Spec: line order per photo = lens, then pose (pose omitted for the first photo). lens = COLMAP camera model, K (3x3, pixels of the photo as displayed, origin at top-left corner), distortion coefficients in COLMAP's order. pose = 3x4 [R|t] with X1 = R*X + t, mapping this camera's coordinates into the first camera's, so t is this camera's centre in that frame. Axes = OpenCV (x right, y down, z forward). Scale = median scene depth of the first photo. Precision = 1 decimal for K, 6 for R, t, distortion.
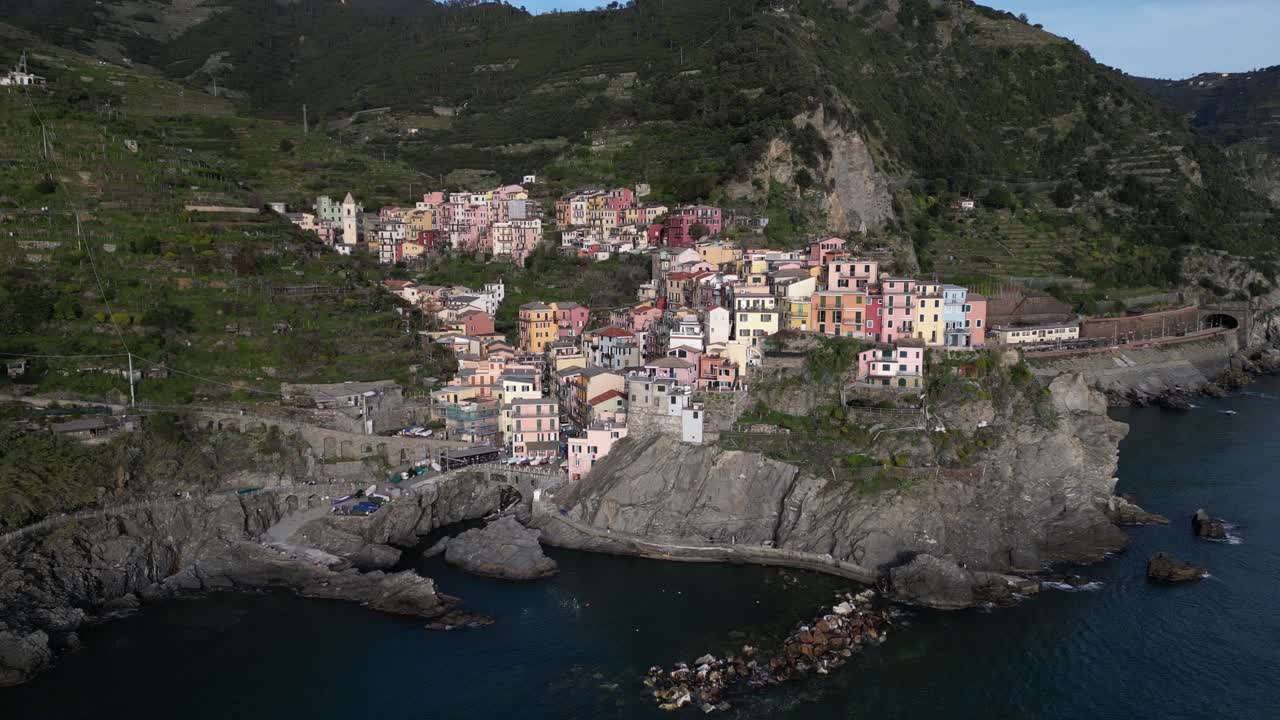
lens RADIAL K [[930.1, 0, 646.8], [0, 930.1, 354.7], [0, 0, 1]] dist [0.076129, -0.061022]
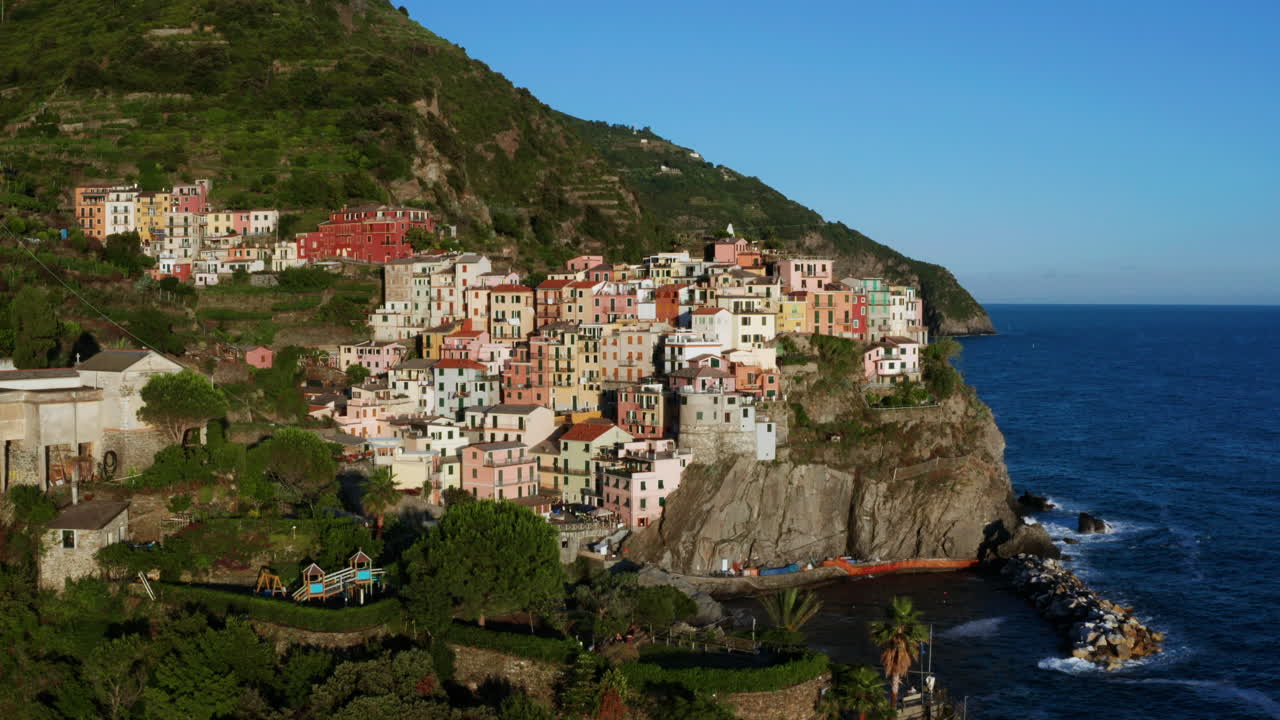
lens RADIAL K [[1421.3, 0, 645.2], [0, 1421.3, 350.3], [0, 0, 1]] dist [-0.191043, 0.000000]
pose [[0.723262, -0.027355, 0.690032, -0.900871], [0.093461, 0.993899, -0.058560, 0.057279], [-0.684220, 0.106845, 0.721406, 0.116523]]
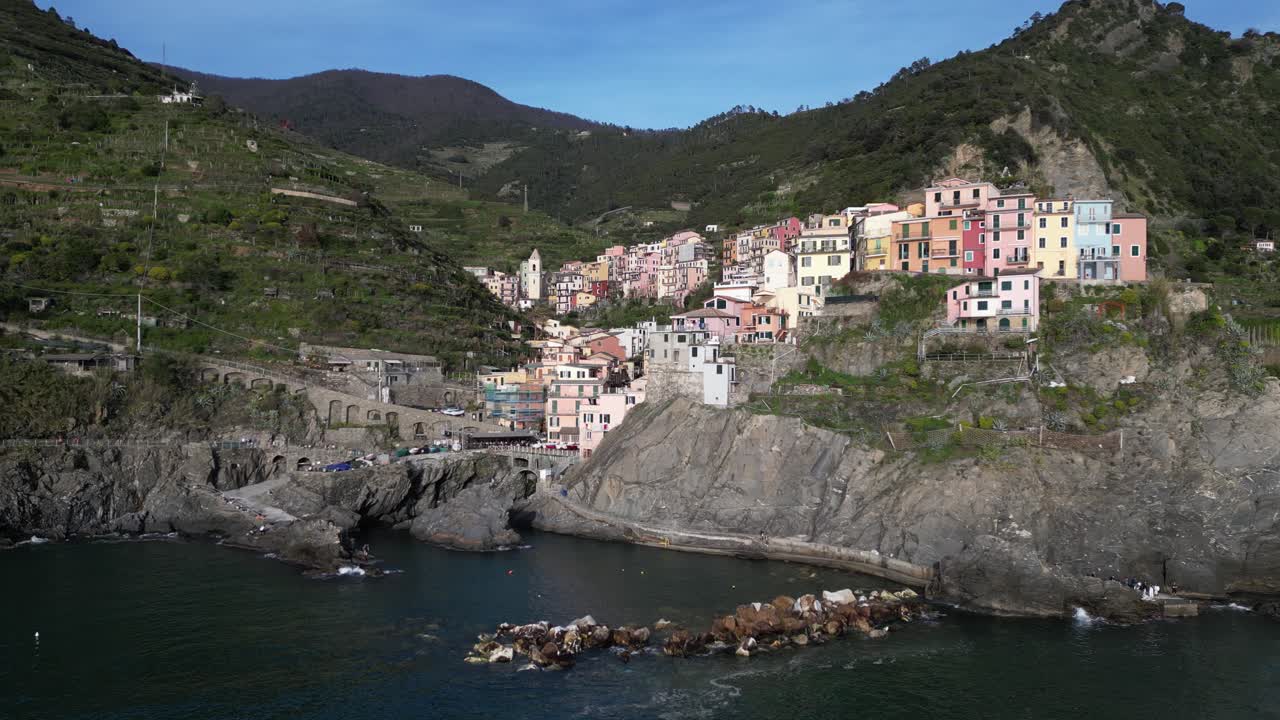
lens RADIAL K [[930.1, 0, 648.3], [0, 930.1, 361.3], [0, 0, 1]] dist [0.076129, -0.061022]
pose [[0.950632, 0.001220, -0.310317, 0.227886], [-0.045073, 0.989931, -0.134186, 0.158912], [0.307028, 0.141549, 0.941115, 0.239505]]
